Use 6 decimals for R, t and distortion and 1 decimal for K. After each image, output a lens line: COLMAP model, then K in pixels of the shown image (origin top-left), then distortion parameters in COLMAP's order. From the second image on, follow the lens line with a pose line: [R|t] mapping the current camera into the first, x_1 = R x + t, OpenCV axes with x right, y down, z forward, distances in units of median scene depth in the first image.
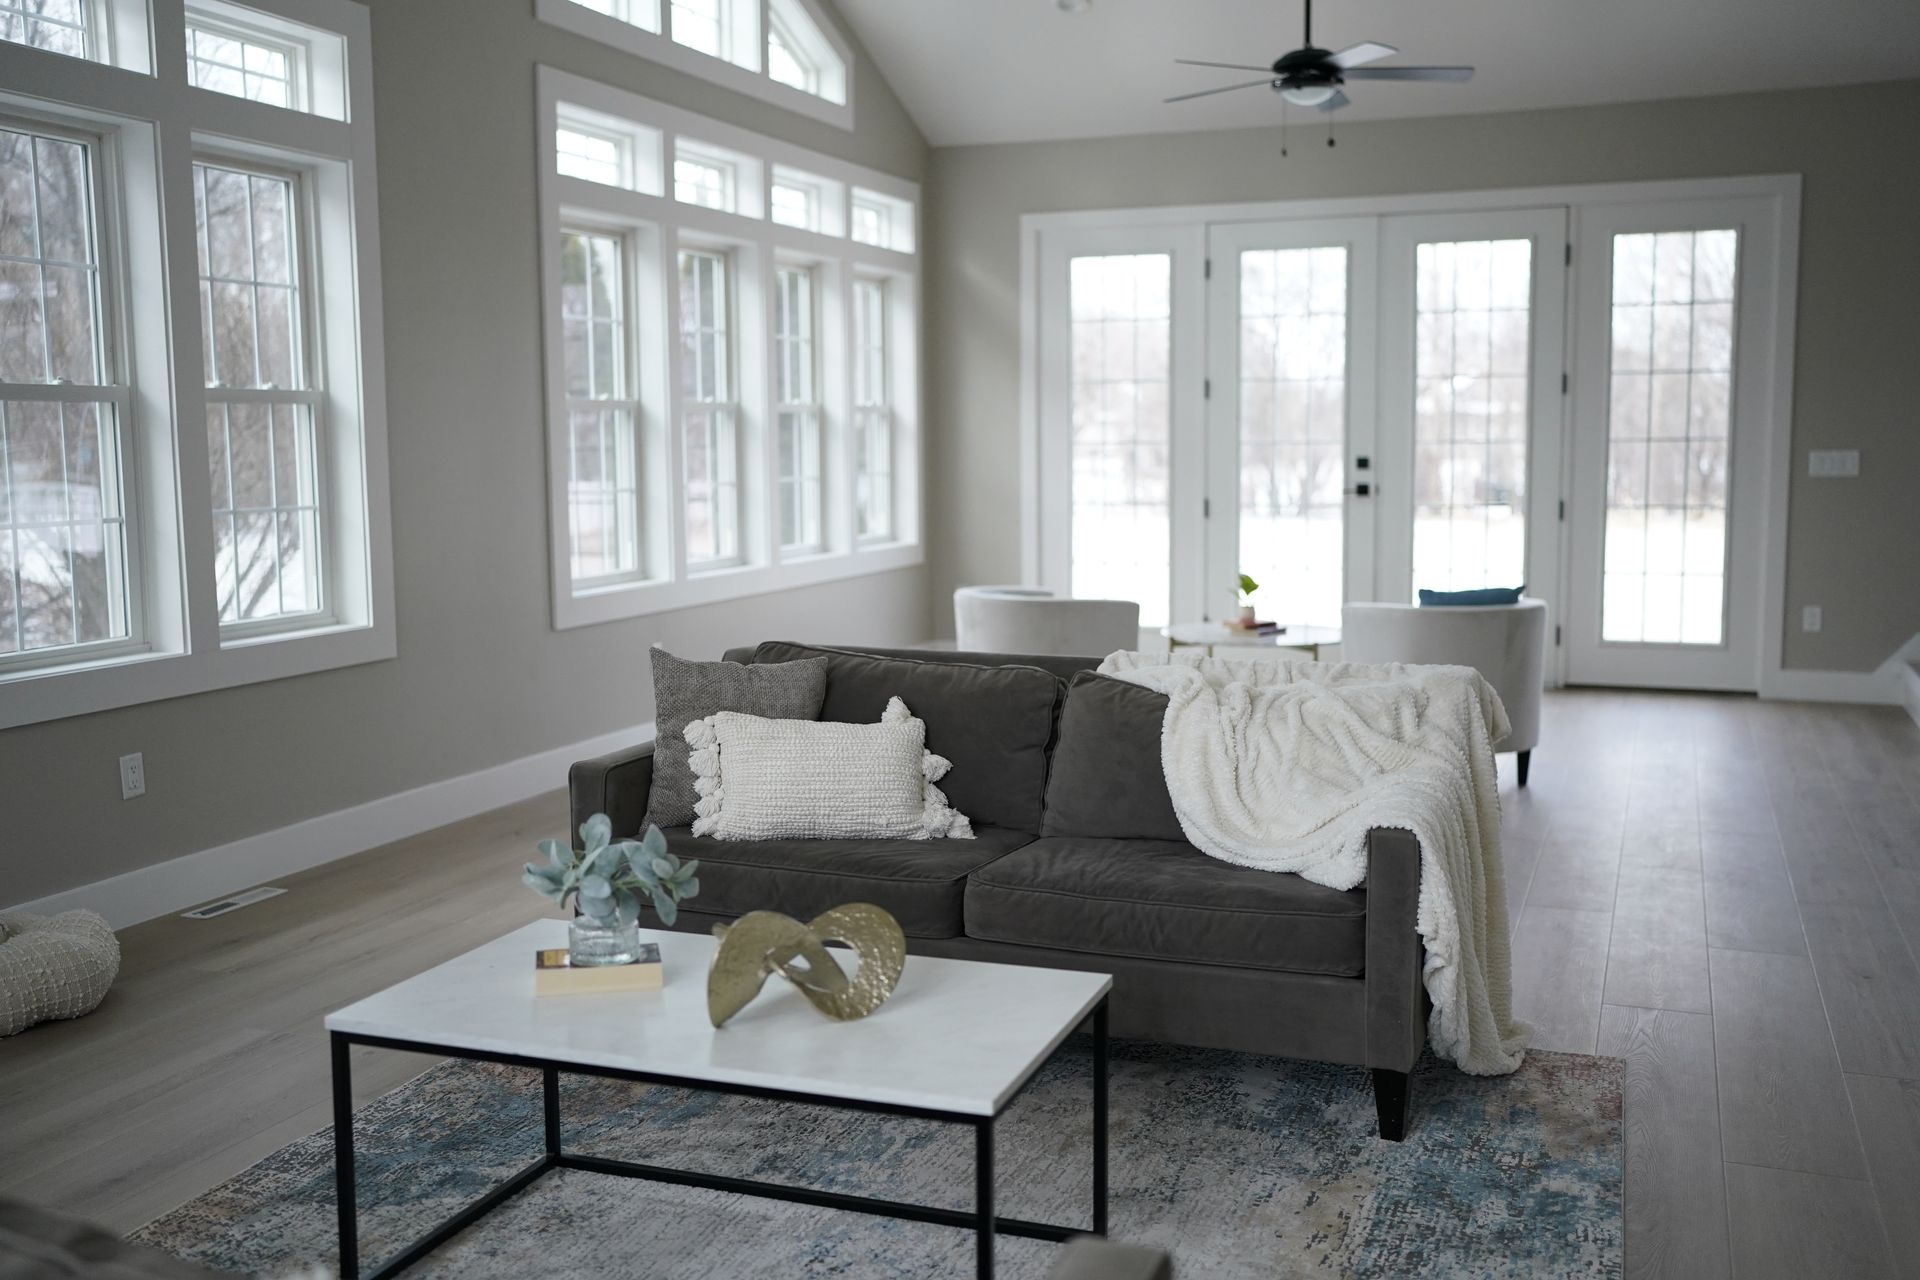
lens RADIAL K [[1919.9, 0, 960.0], [0, 1919.9, 640.0], [0, 0, 1]] dist [-0.014278, 0.245681]
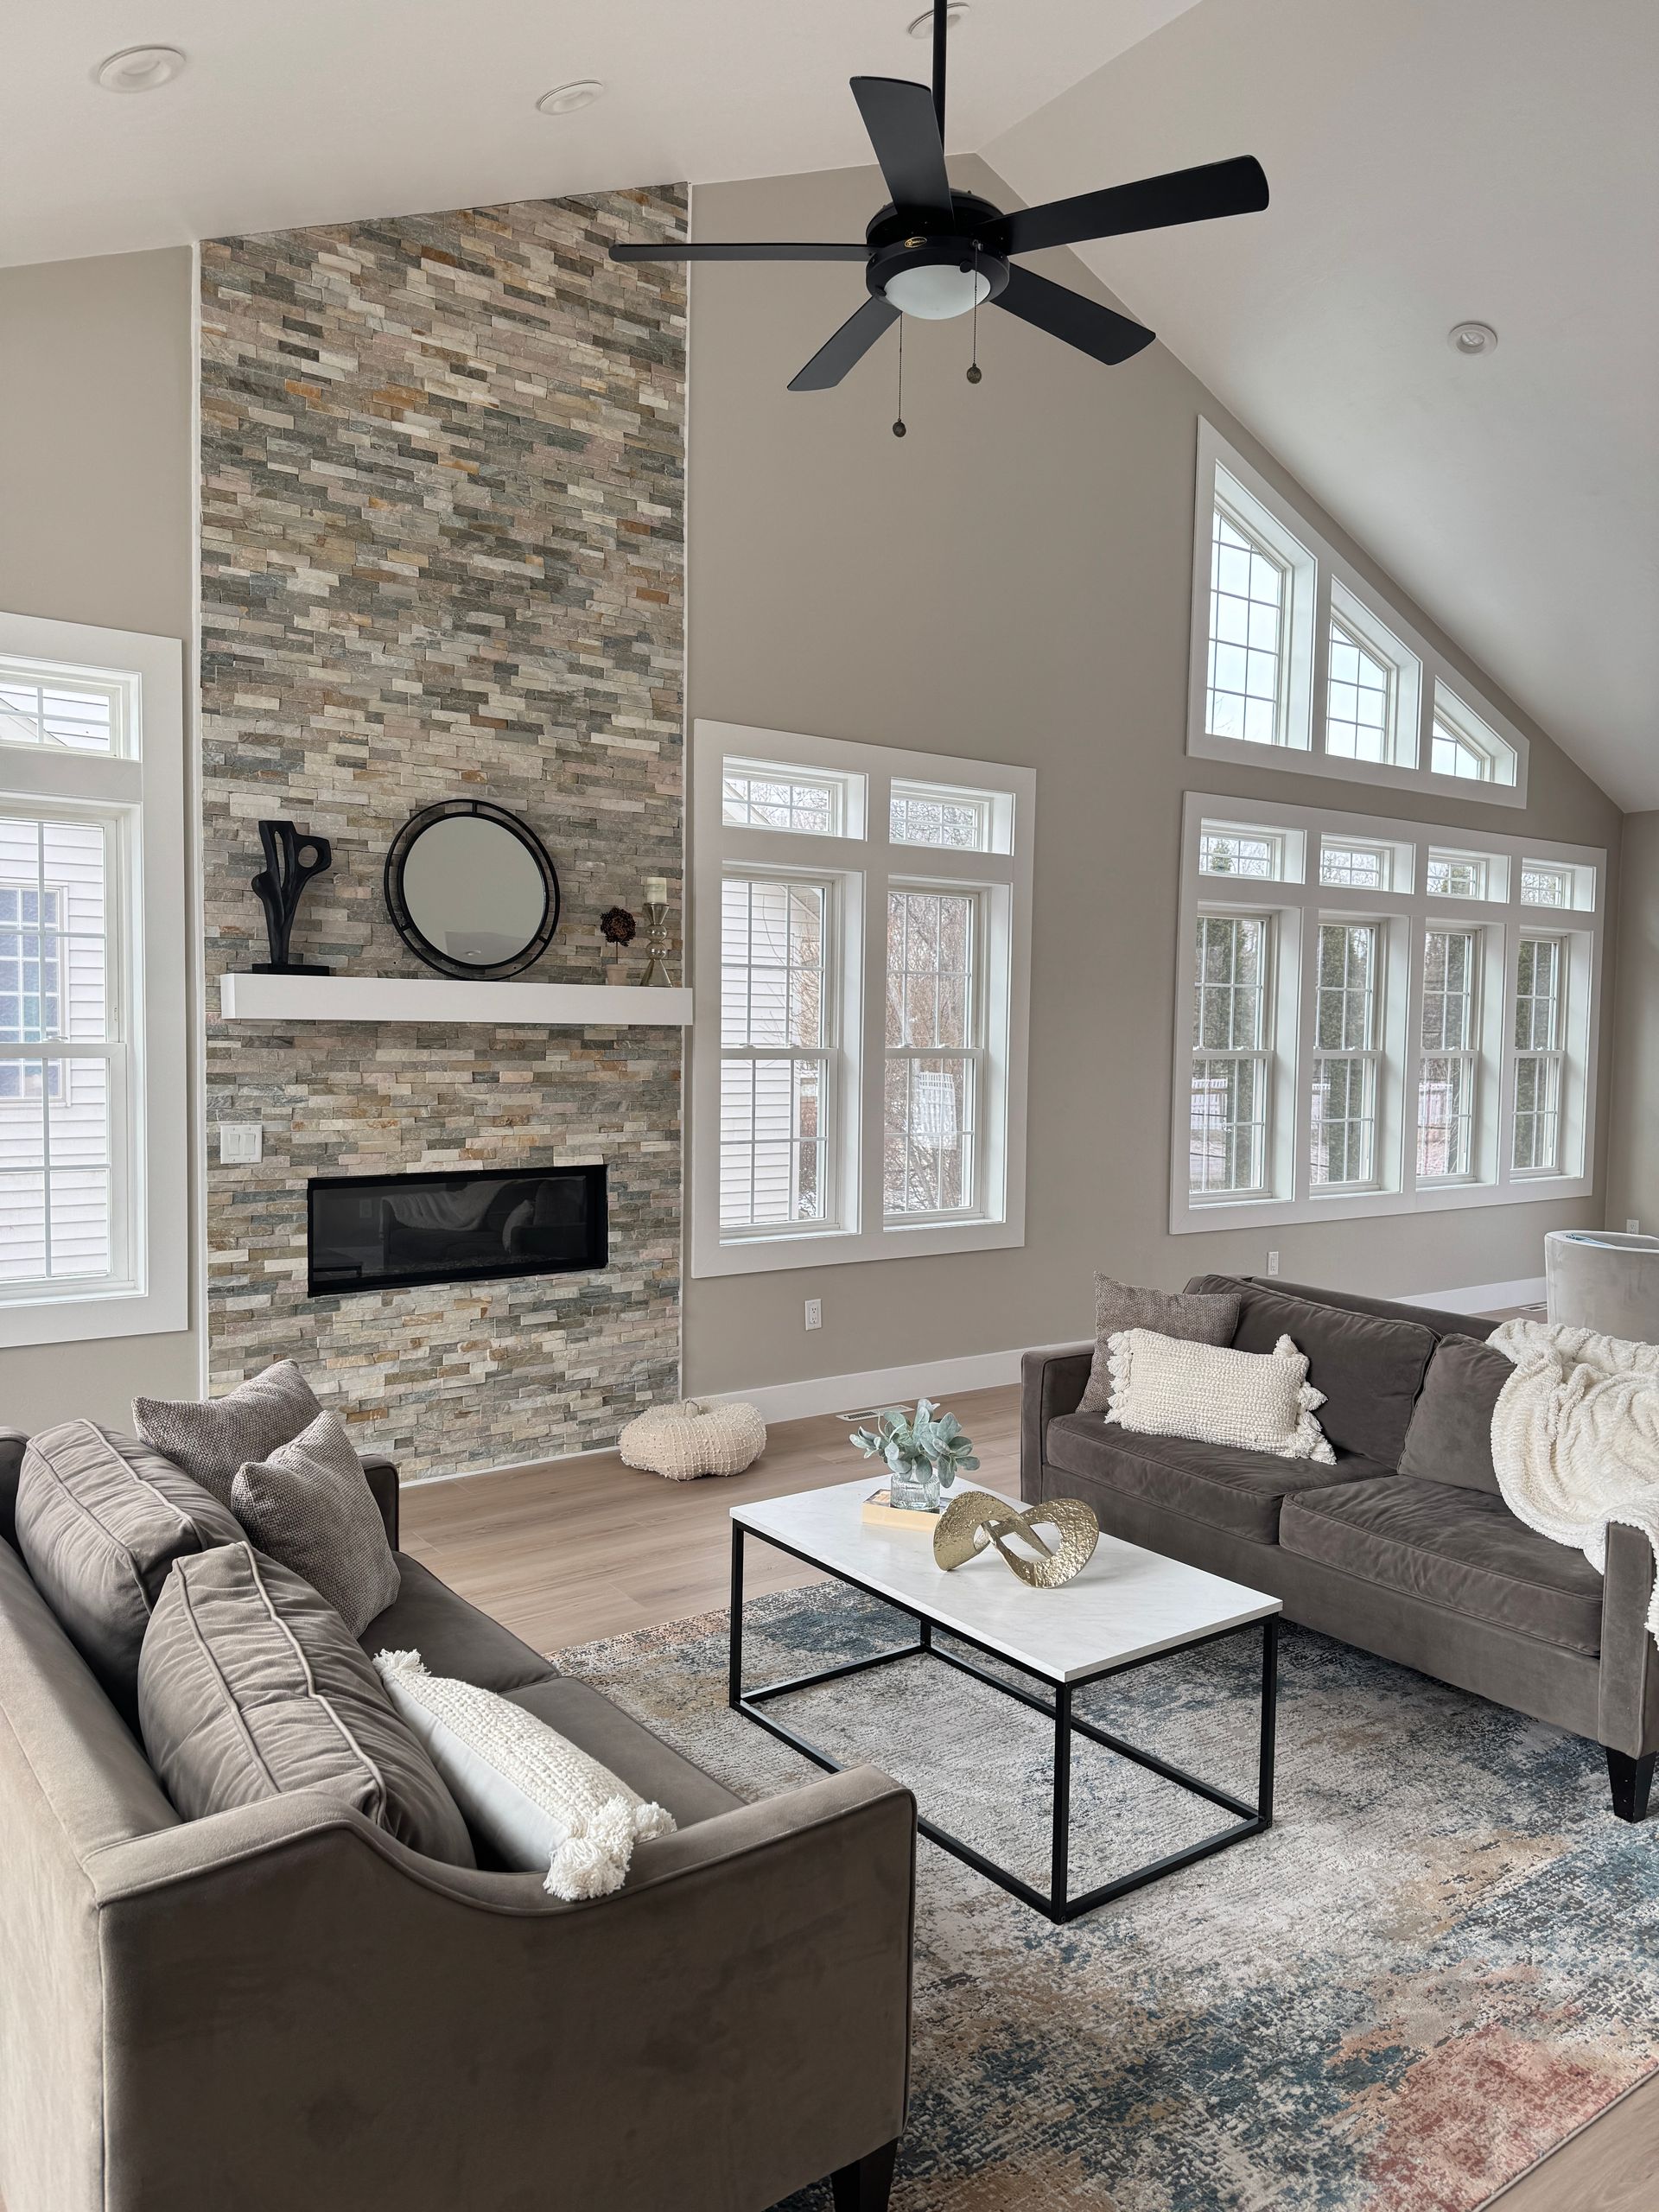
lens RADIAL K [[1633.3, 0, 829.5], [0, 1633.3, 1106.0], [0, 0, 1]] dist [0.020443, -0.000904]
pose [[0.833338, 0.055285, -0.549992, 0.294687], [-0.085351, 0.995923, -0.029213, -0.060919], [0.546135, 0.071286, 0.834659, -0.027746]]
